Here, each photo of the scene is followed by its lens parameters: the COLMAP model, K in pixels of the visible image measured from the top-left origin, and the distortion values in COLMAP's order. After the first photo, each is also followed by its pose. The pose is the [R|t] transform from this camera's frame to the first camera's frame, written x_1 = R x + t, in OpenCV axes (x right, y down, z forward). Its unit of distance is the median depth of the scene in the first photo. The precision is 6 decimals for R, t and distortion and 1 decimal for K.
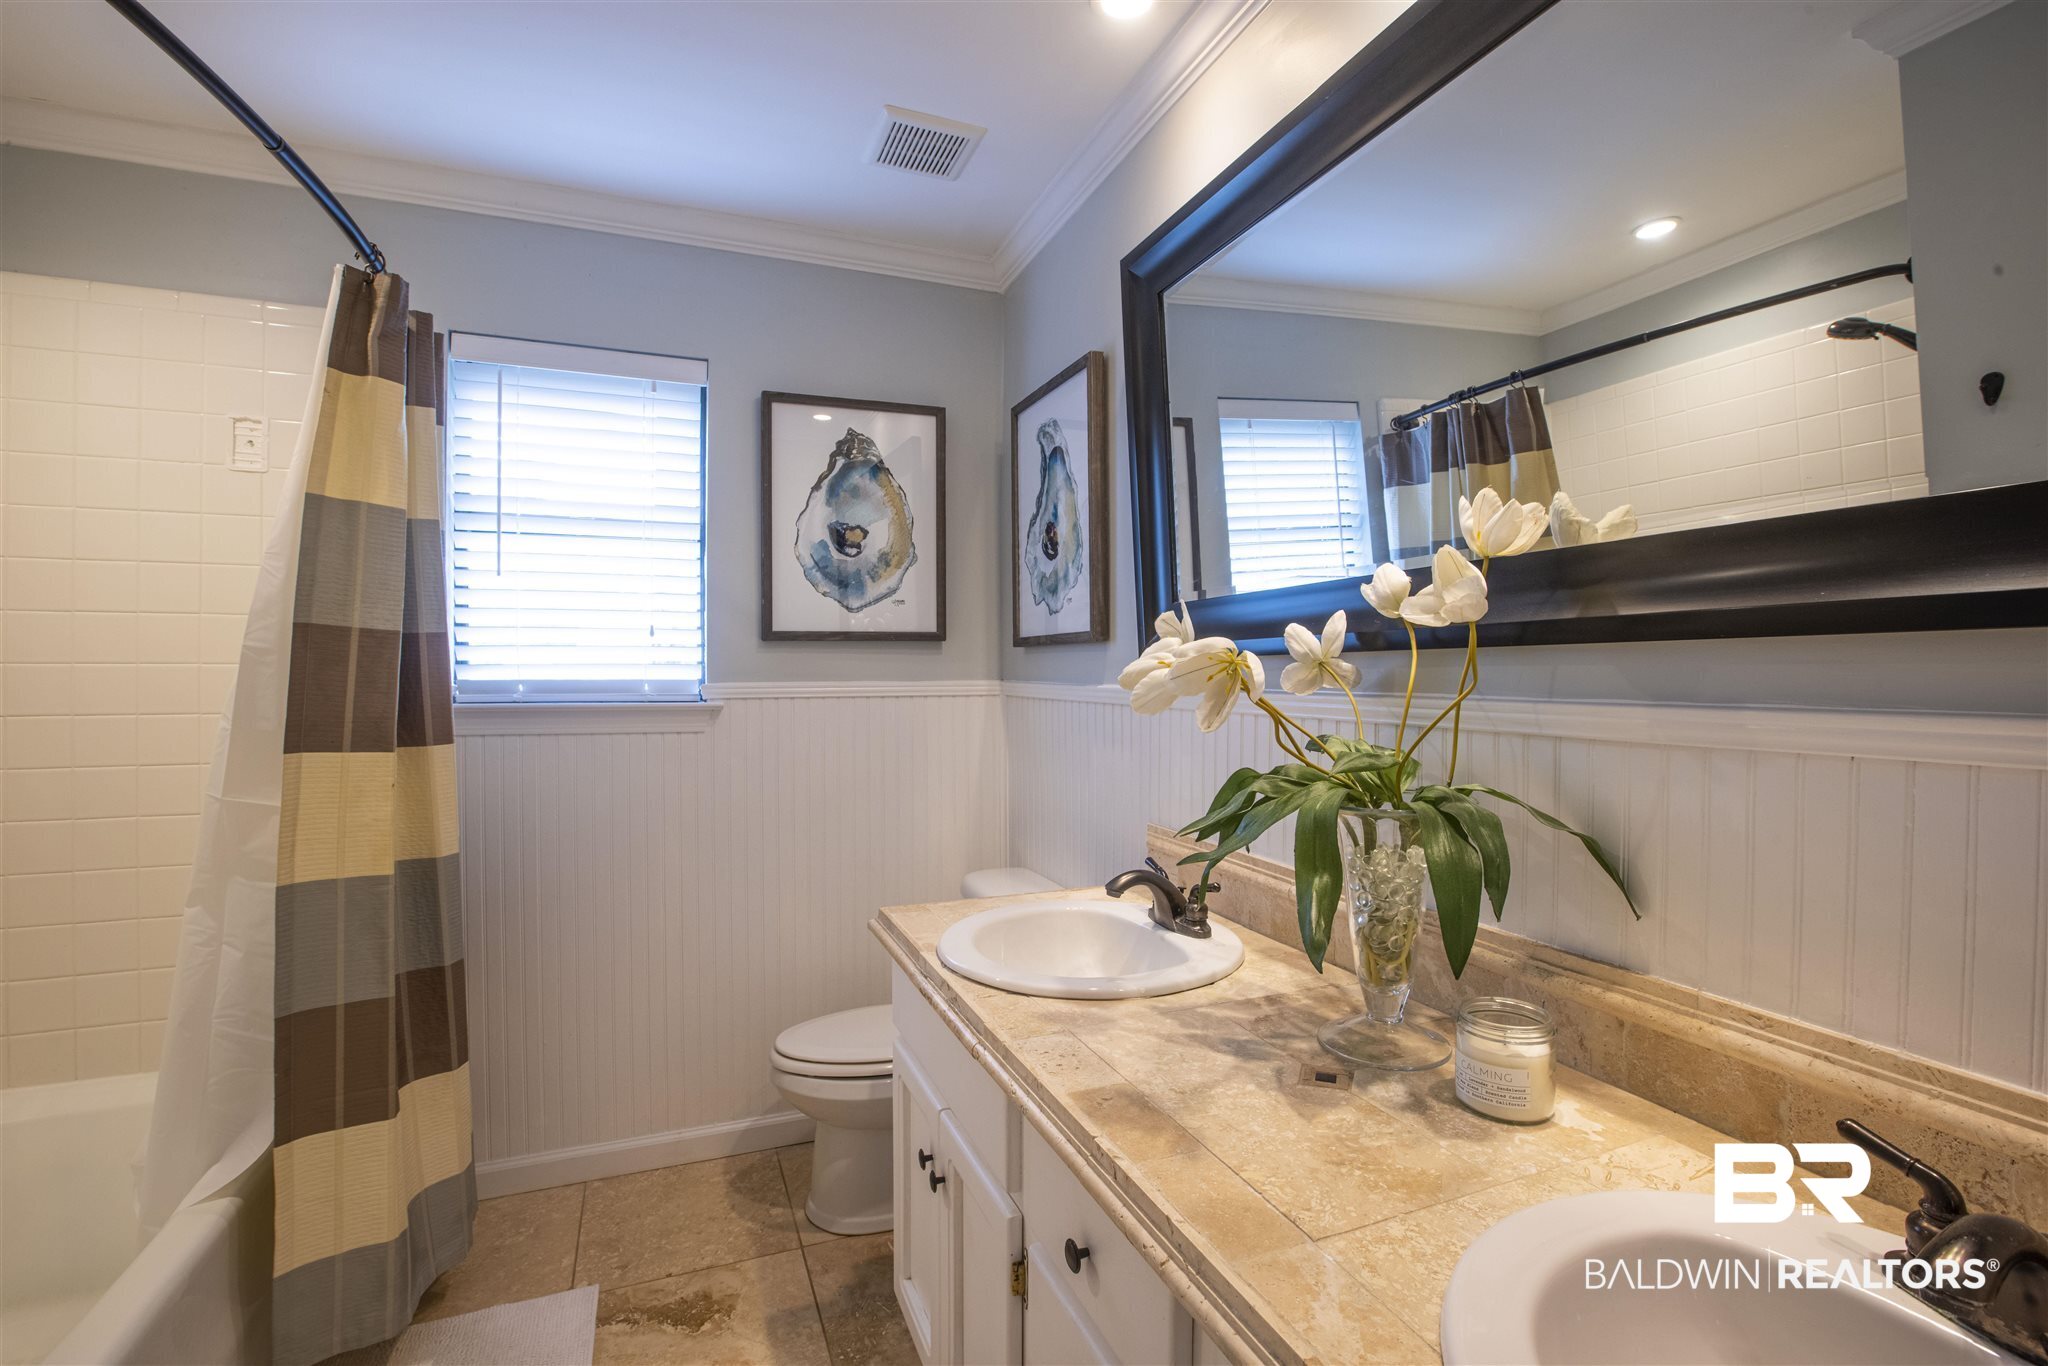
lens RADIAL K [[921.5, 0, 1027.2], [0, 921.5, 675.9], [0, 0, 1]] dist [-0.057680, 0.021265]
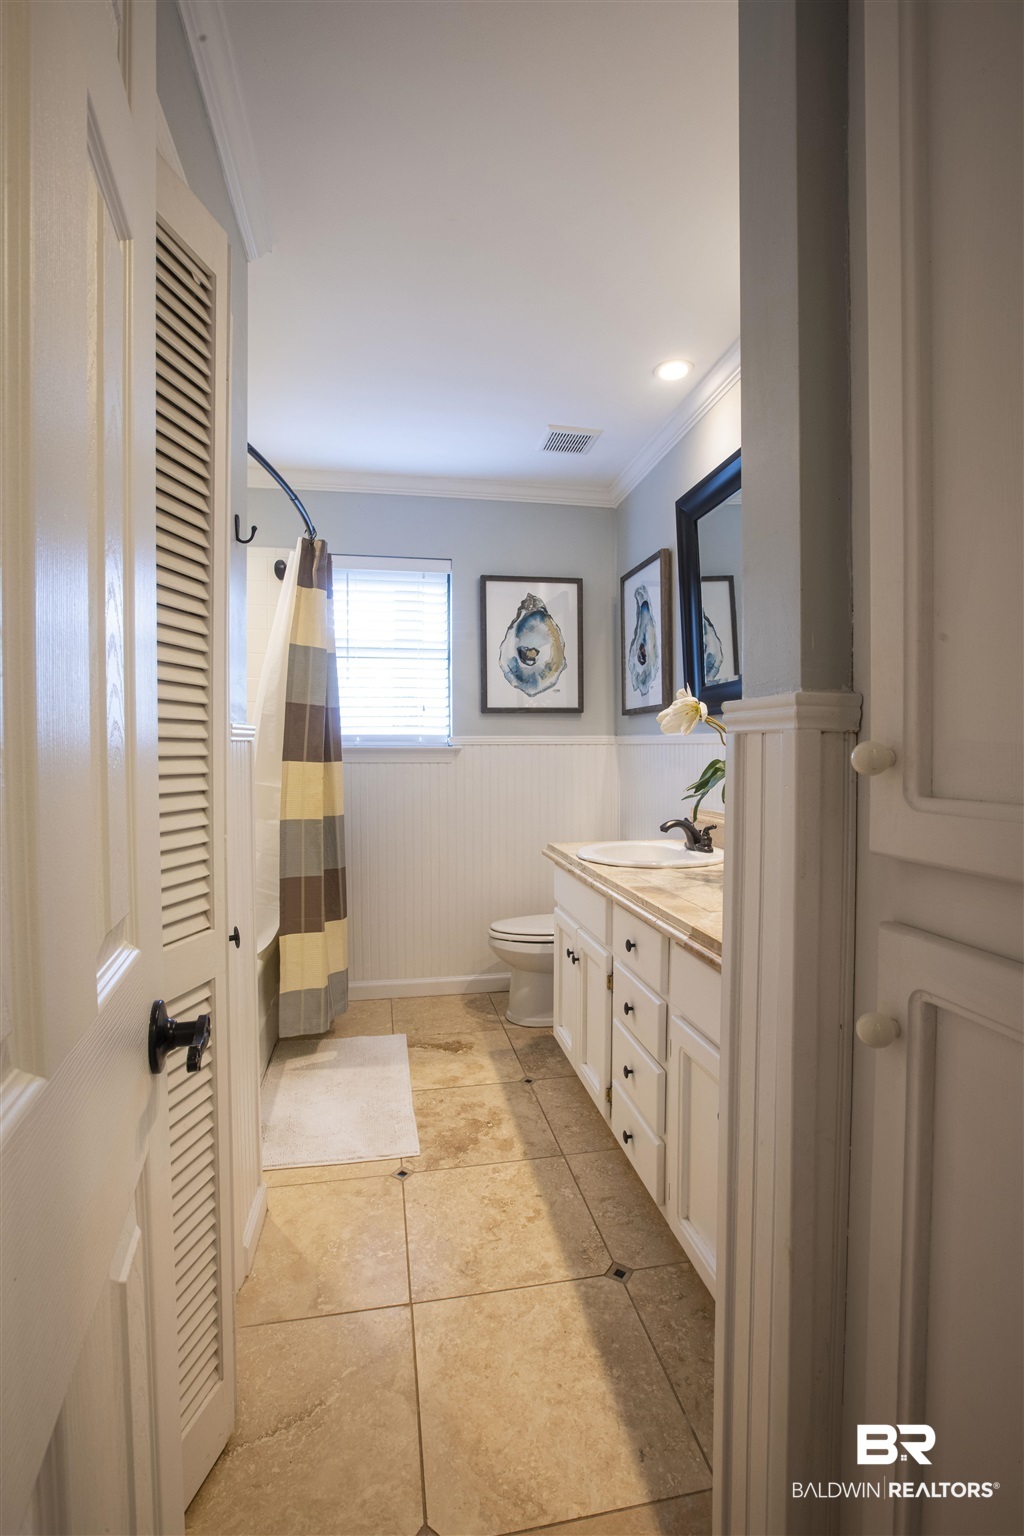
lens RADIAL K [[691.1, 0, 508.3], [0, 691.1, 764.9], [0, 0, 1]] dist [-0.057680, 0.021265]
pose [[0.979529, 0.002651, -0.201285, 0.044595], [0.001017, 0.999835, 0.018116, 0.045629], [0.201300, -0.017949, 0.979365, -0.383712]]
